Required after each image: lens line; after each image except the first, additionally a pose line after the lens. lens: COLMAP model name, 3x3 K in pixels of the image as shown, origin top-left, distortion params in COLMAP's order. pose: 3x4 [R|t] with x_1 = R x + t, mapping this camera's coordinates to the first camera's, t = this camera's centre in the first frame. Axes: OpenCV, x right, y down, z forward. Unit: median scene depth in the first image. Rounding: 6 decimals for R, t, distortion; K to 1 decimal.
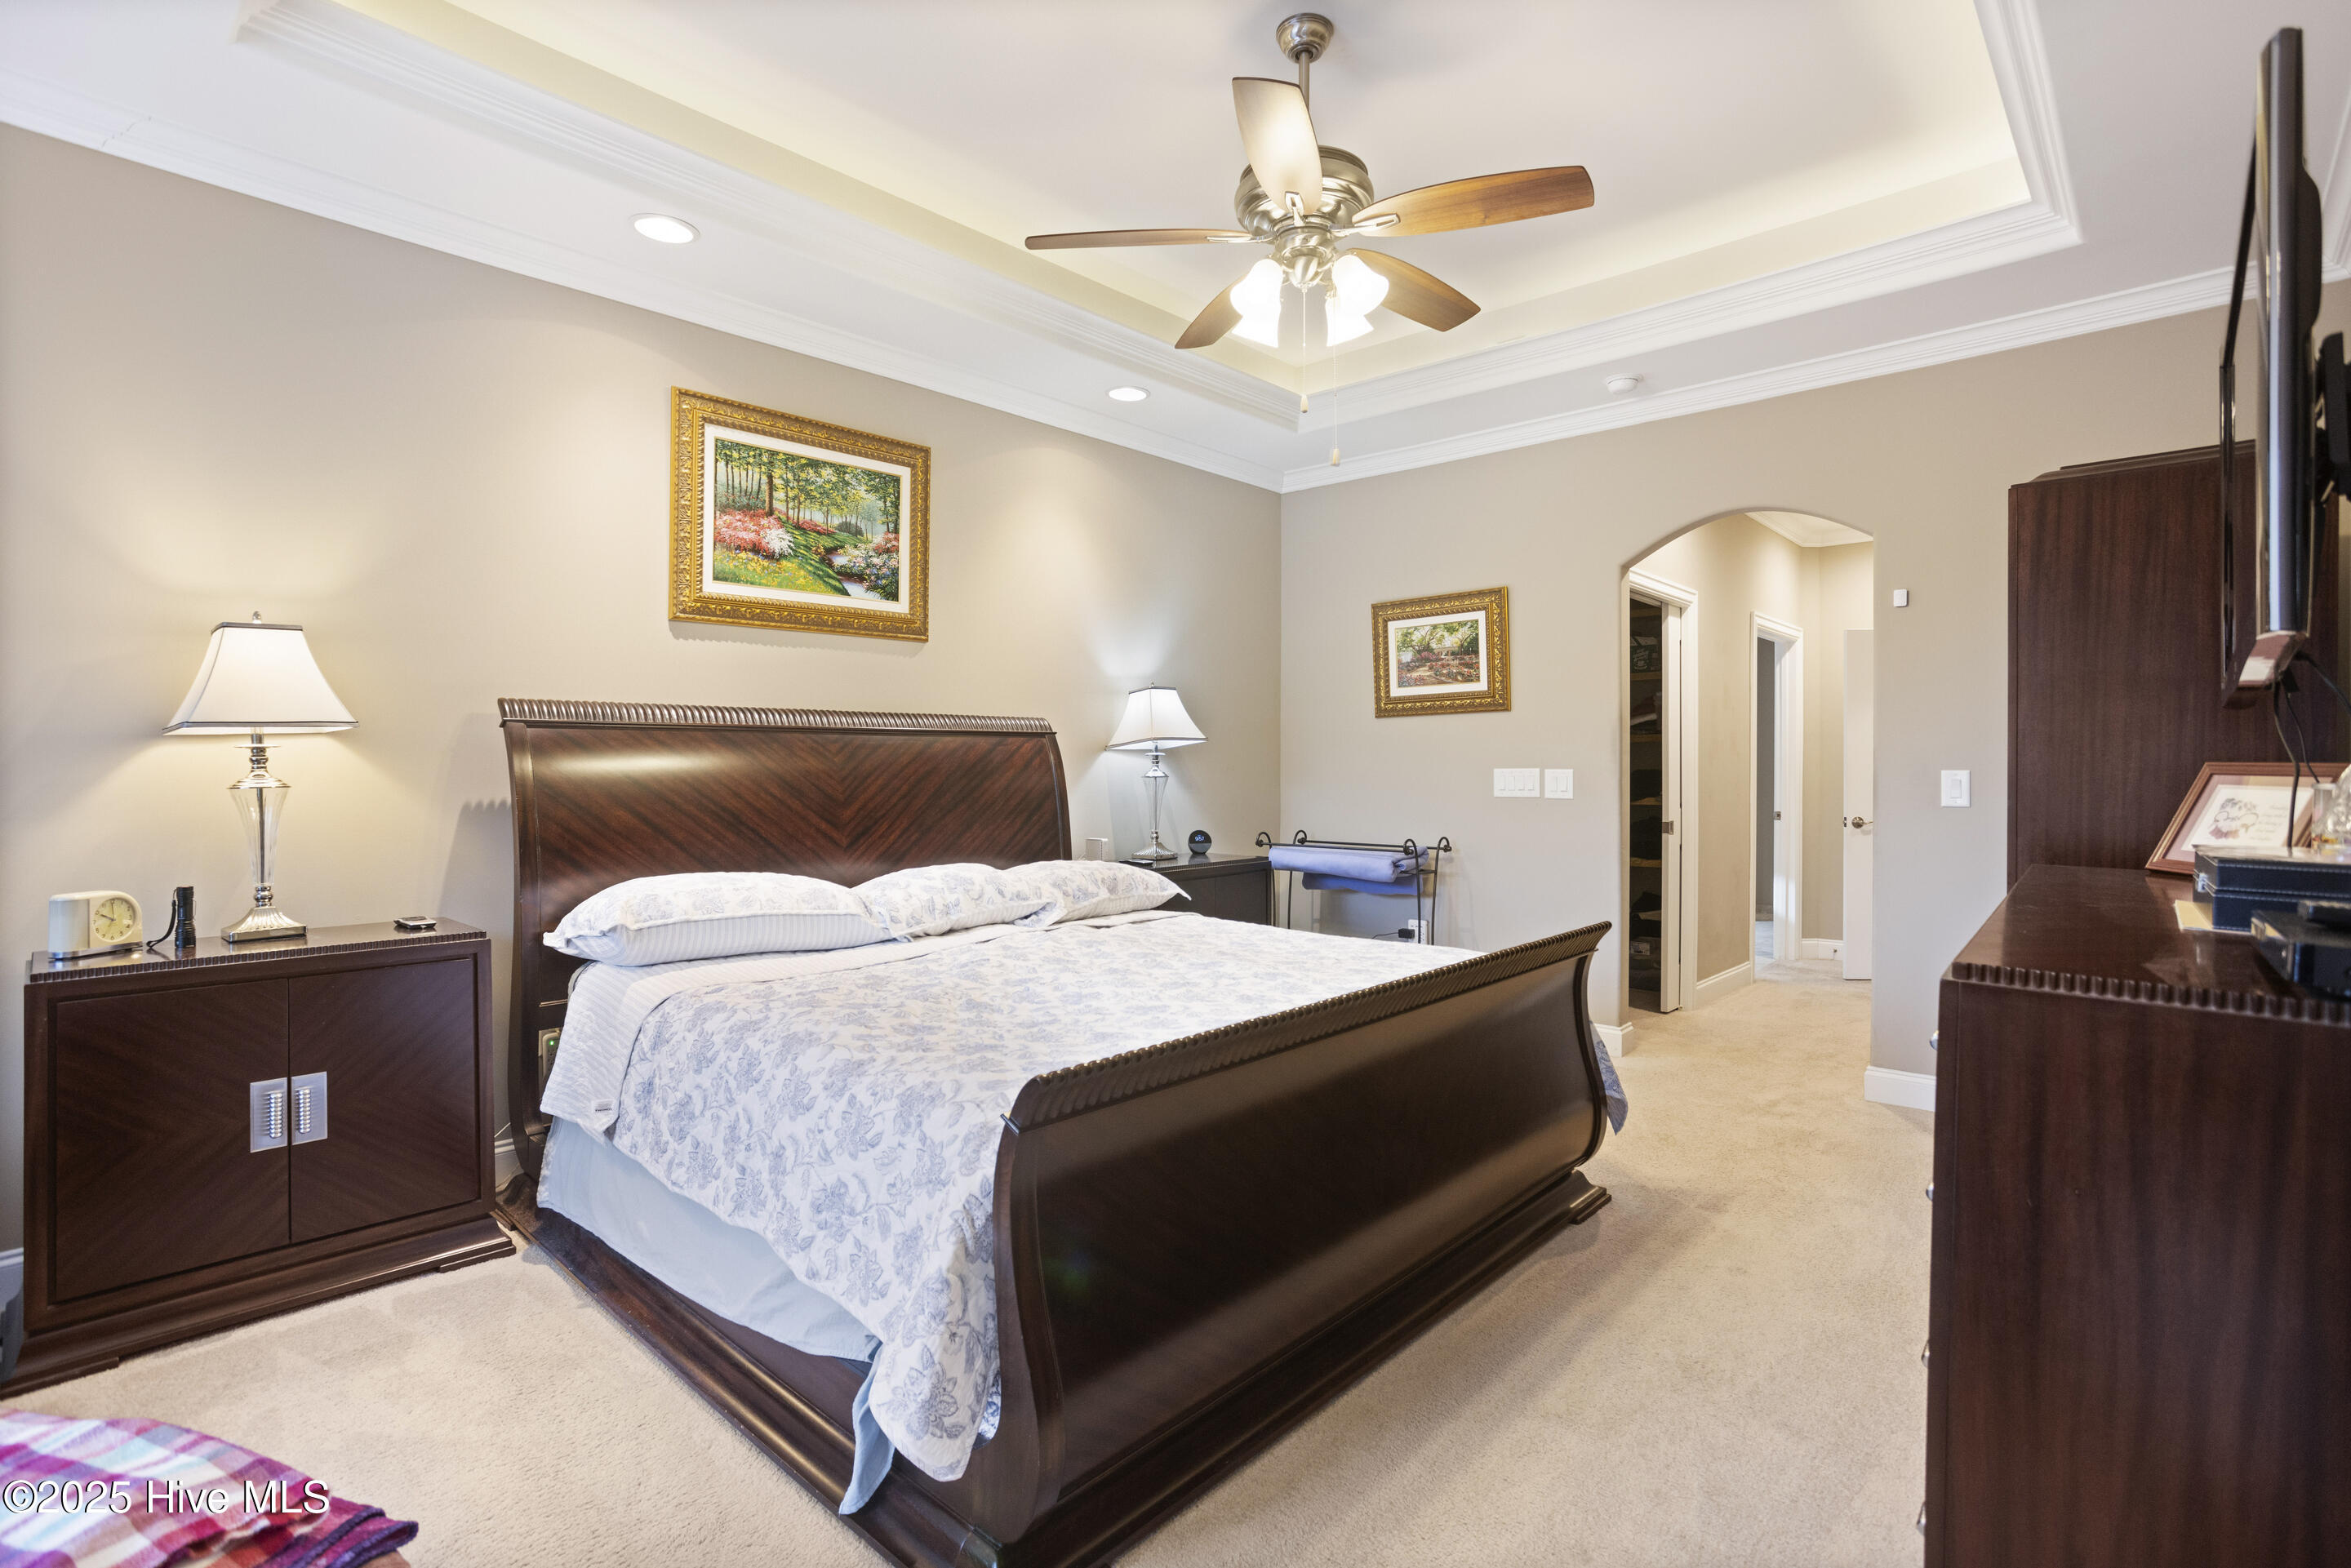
lens RADIAL K [[1127.9, 0, 1178.6], [0, 1127.9, 782.5], [0, 0, 1]] dist [-0.037734, 0.020327]
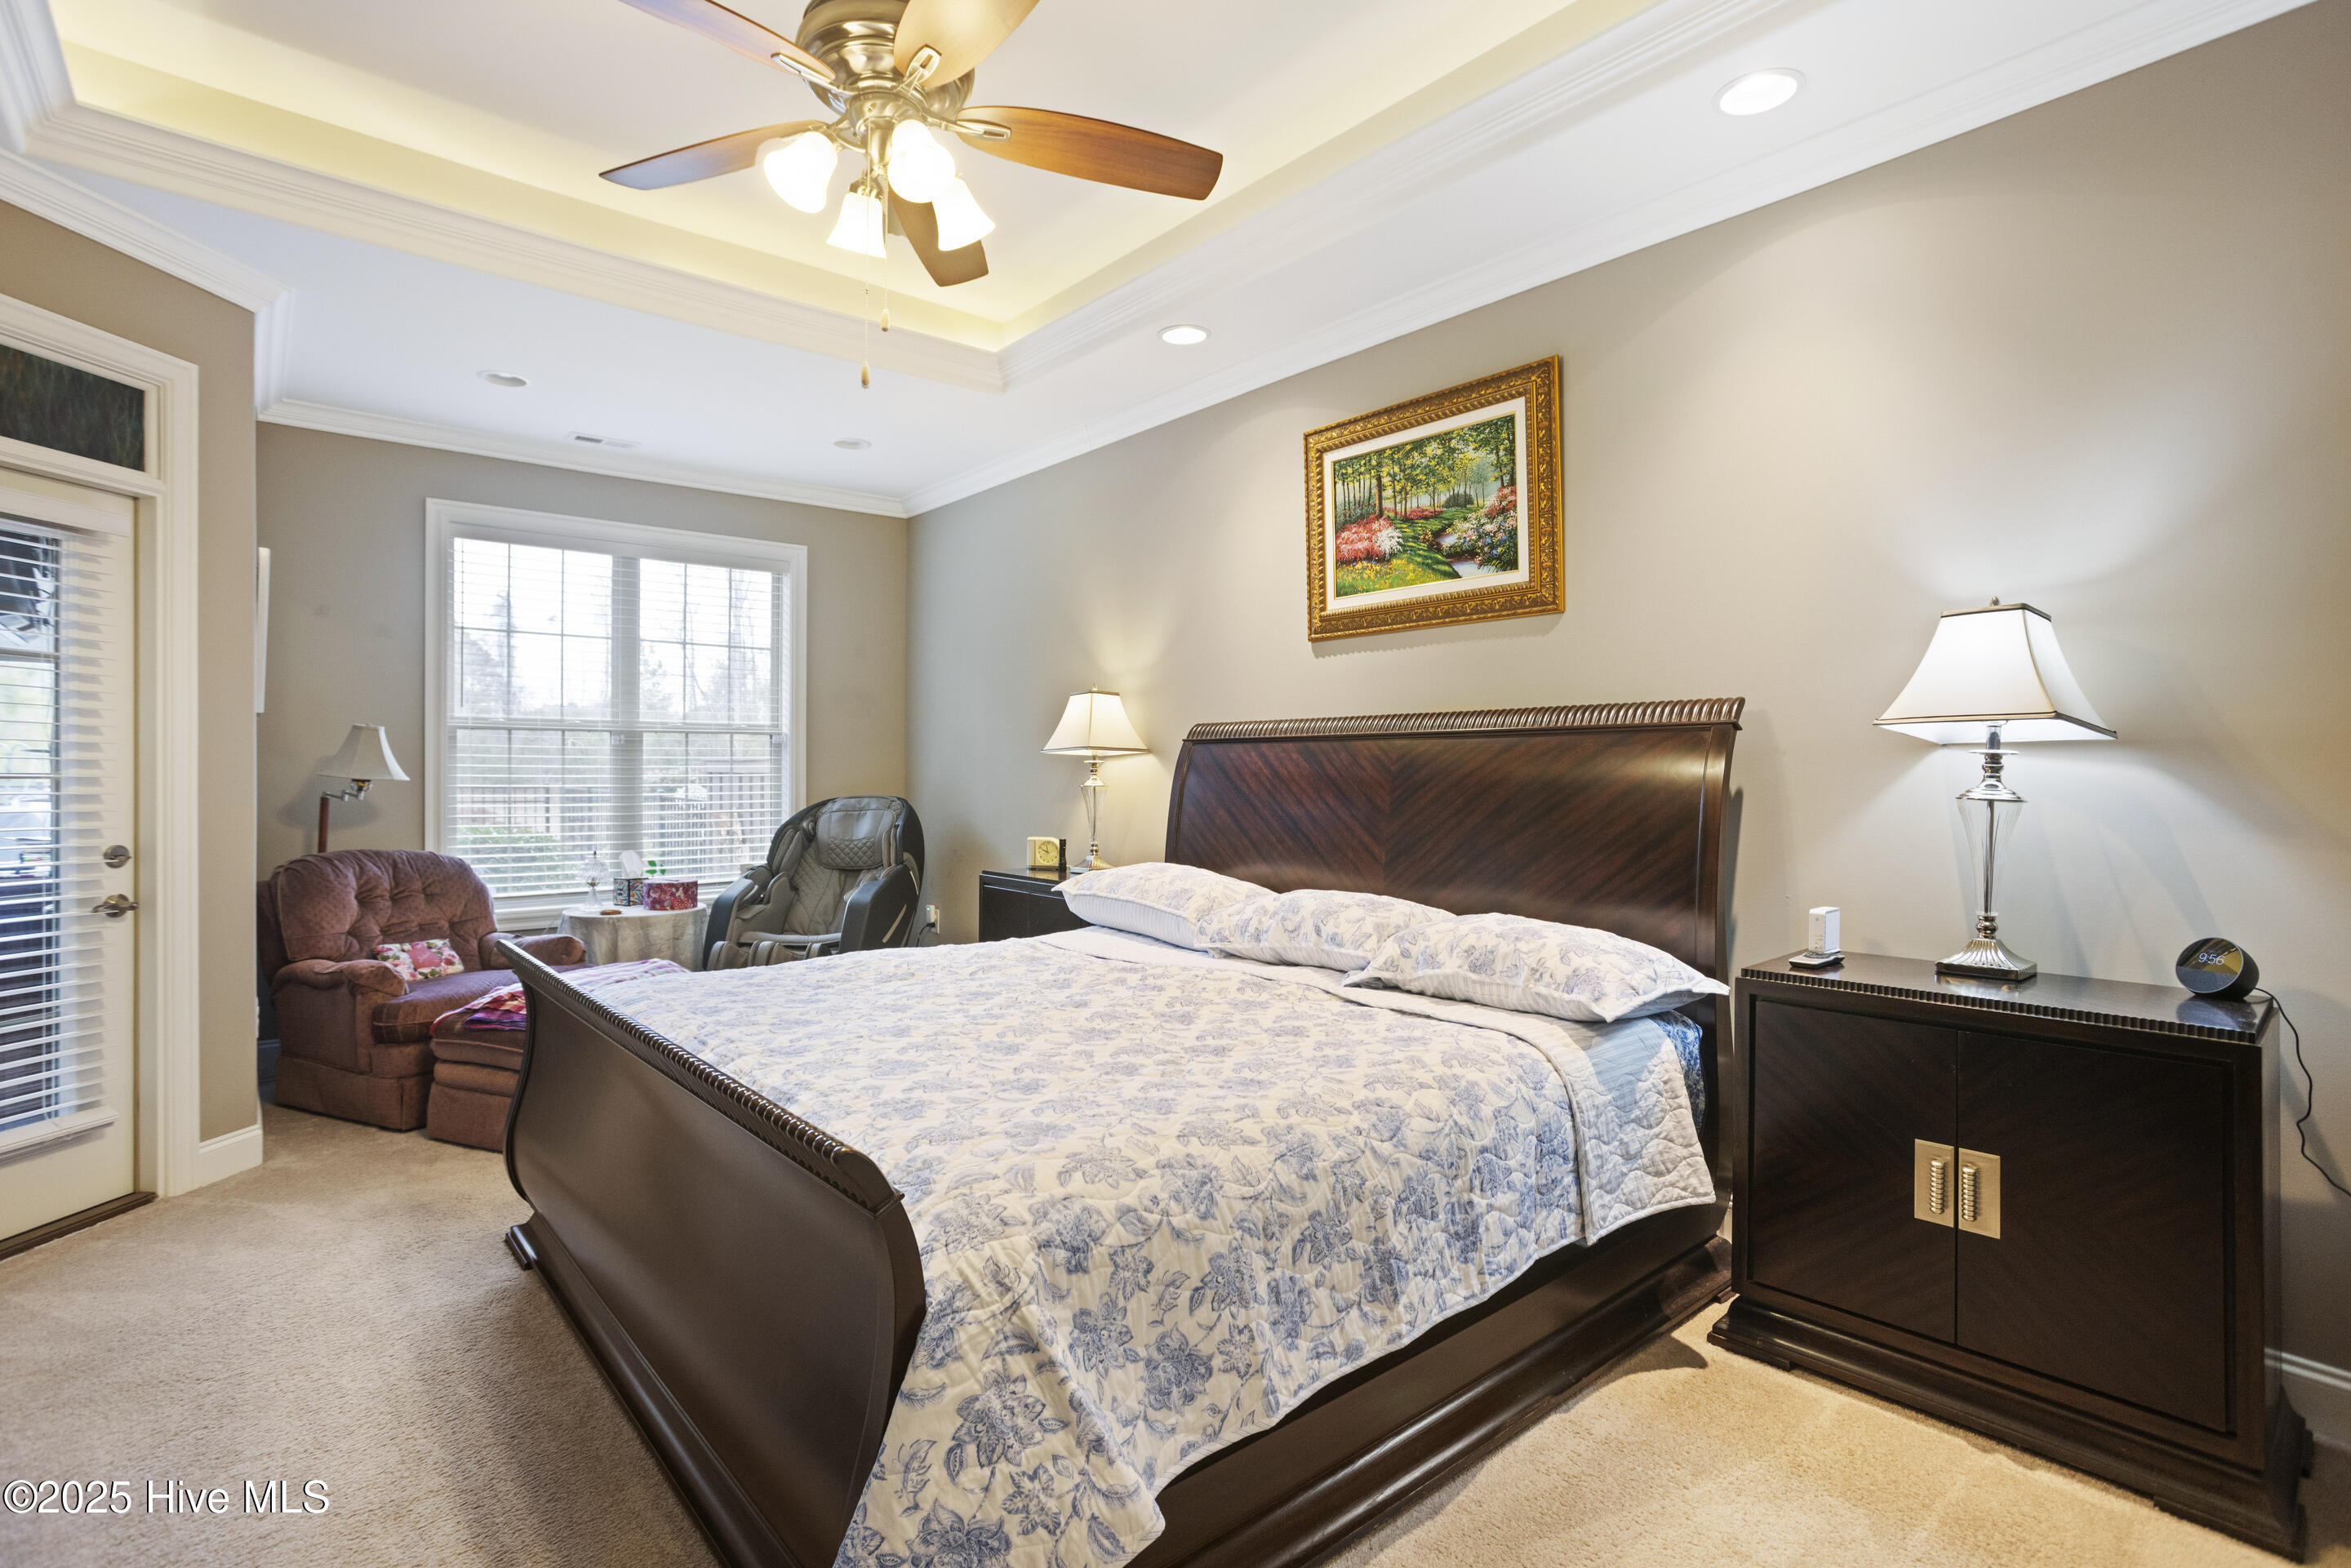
lens RADIAL K [[1127.9, 0, 1172.1], [0, 1127.9, 782.0], [0, 0, 1]] dist [-0.037734, 0.020327]
pose [[-0.115754, 0.006621, -0.993256, 0.573799], [-0.018374, 0.999792, 0.008806, -0.012633], [0.993108, 0.019269, -0.115609, 0.856573]]
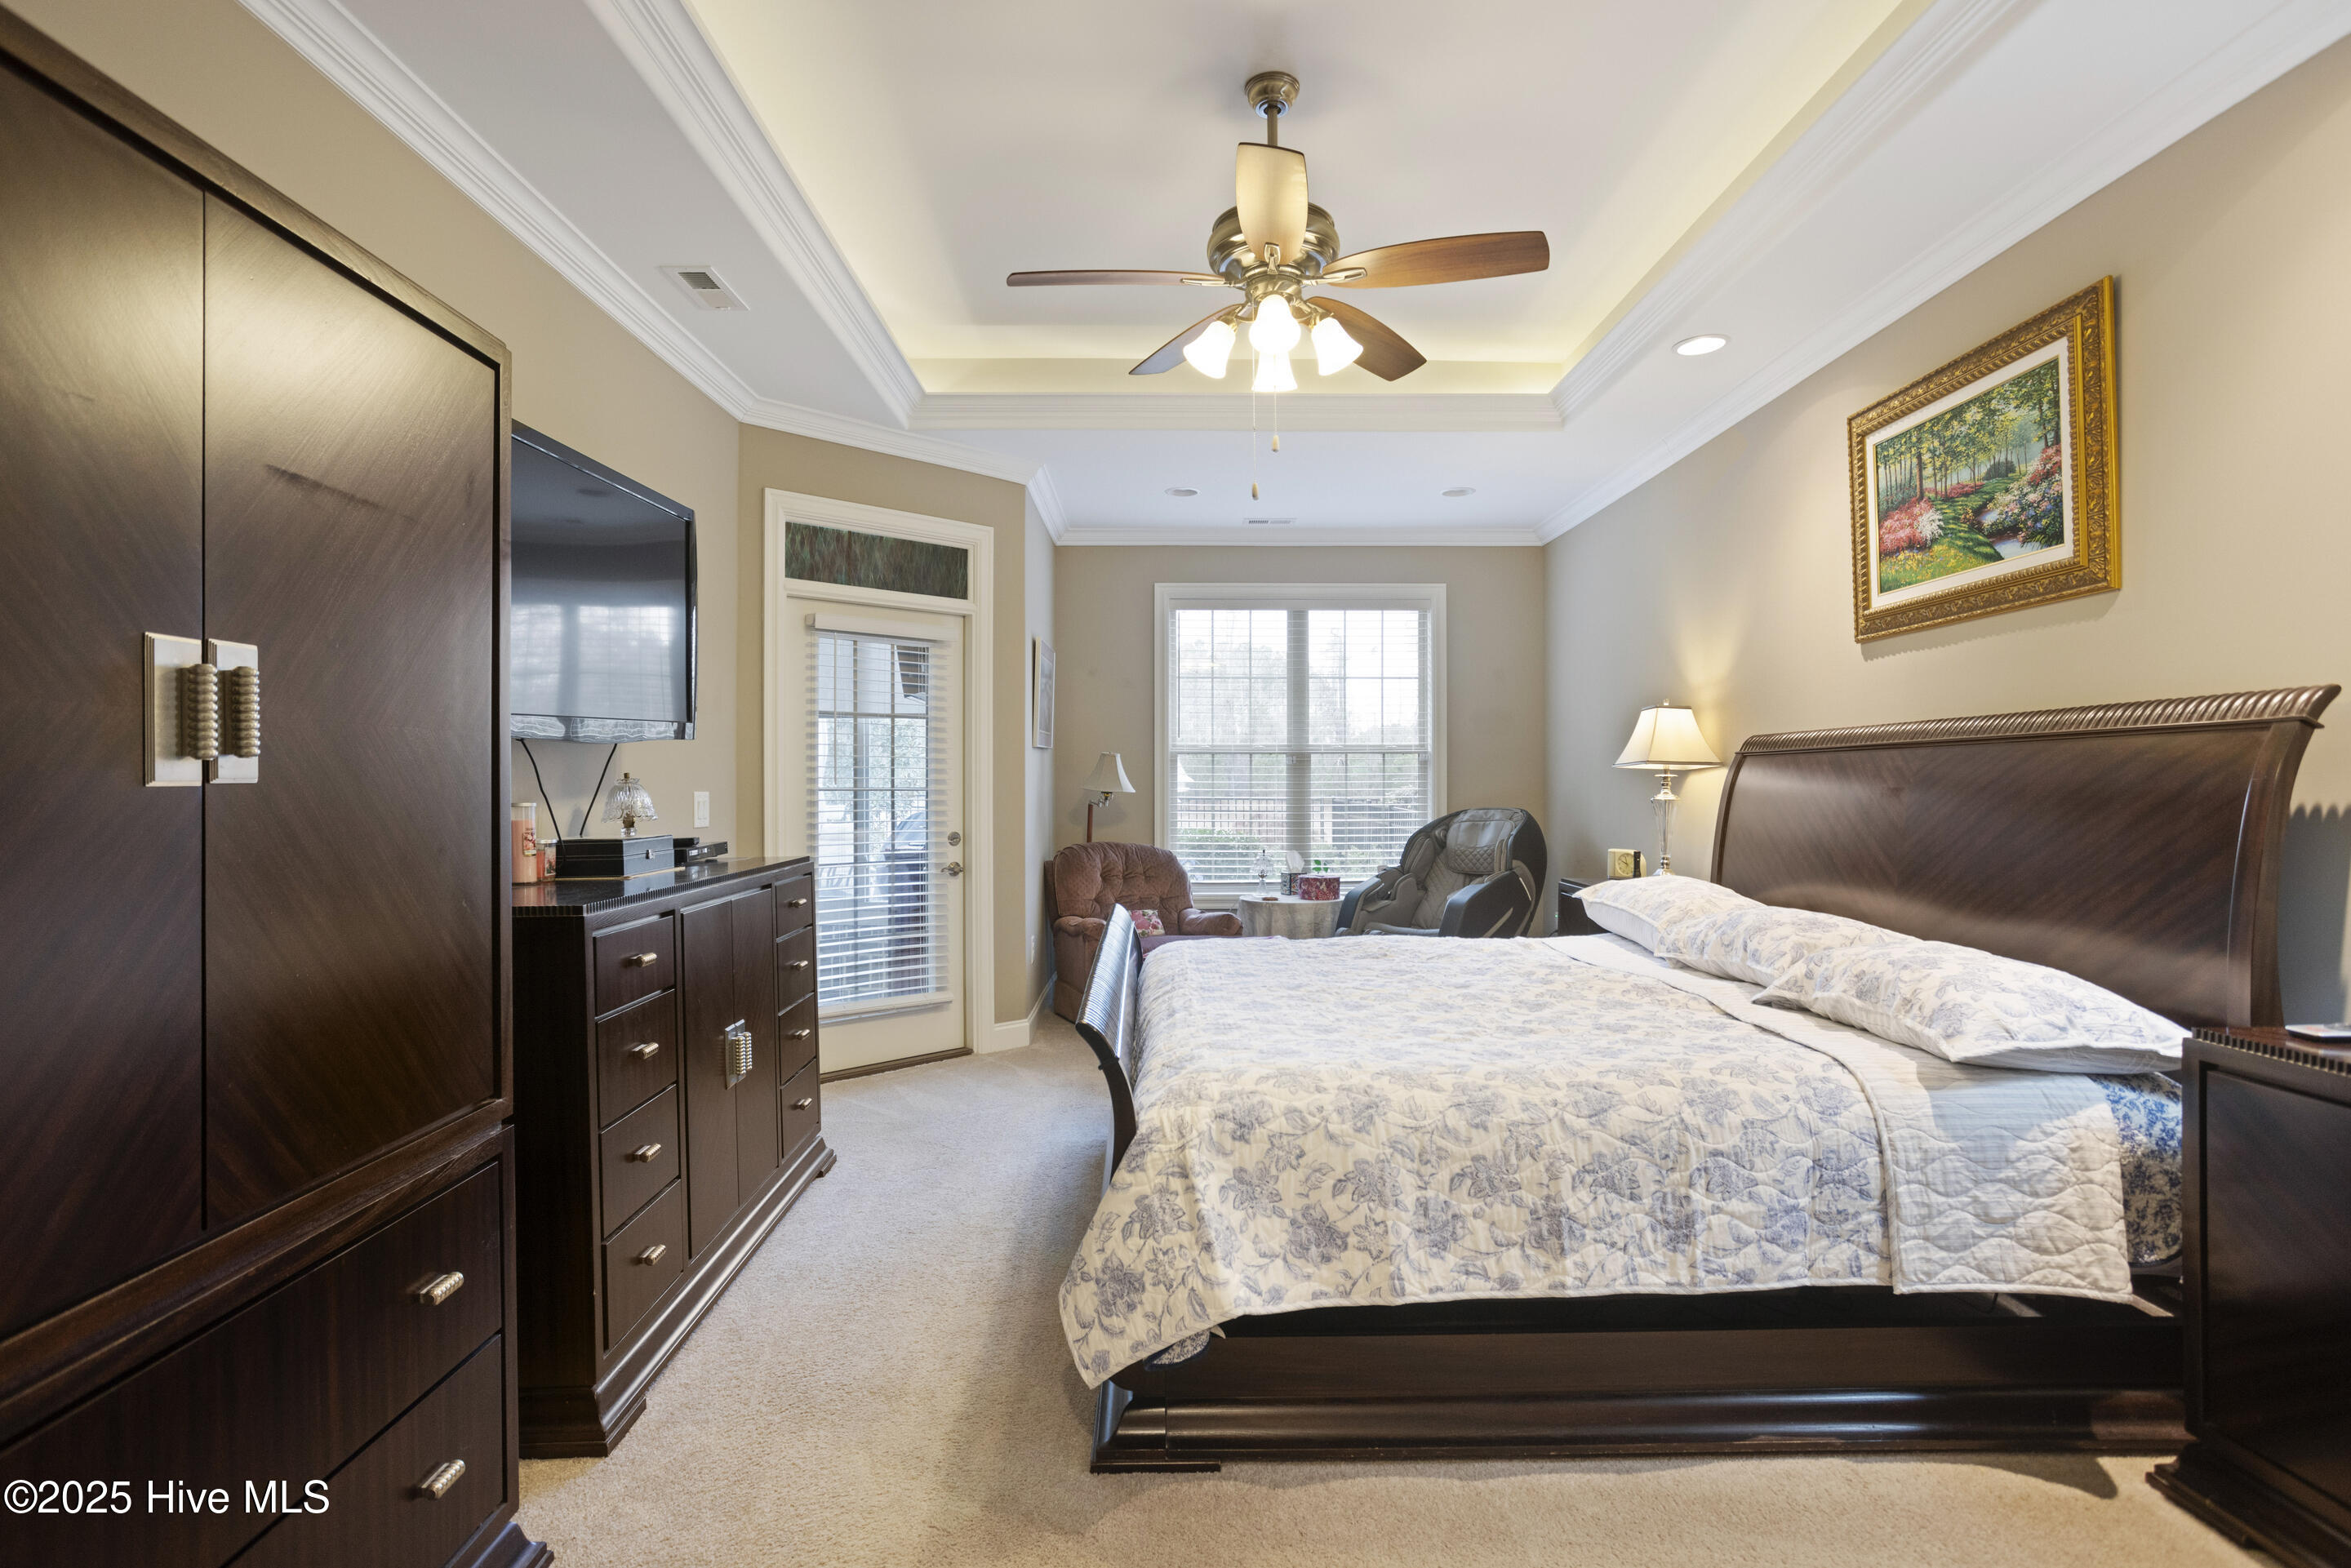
lens RADIAL K [[1127.9, 0, 1172.0], [0, 1127.9, 792.5], [0, 0, 1]] dist [-0.037734, 0.020327]
pose [[-0.722766, 0.002136, -0.691090, 0.593866], [-0.012899, 0.999779, 0.016581, -0.016865], [0.690973, 0.020898, -0.722579, 1.119863]]
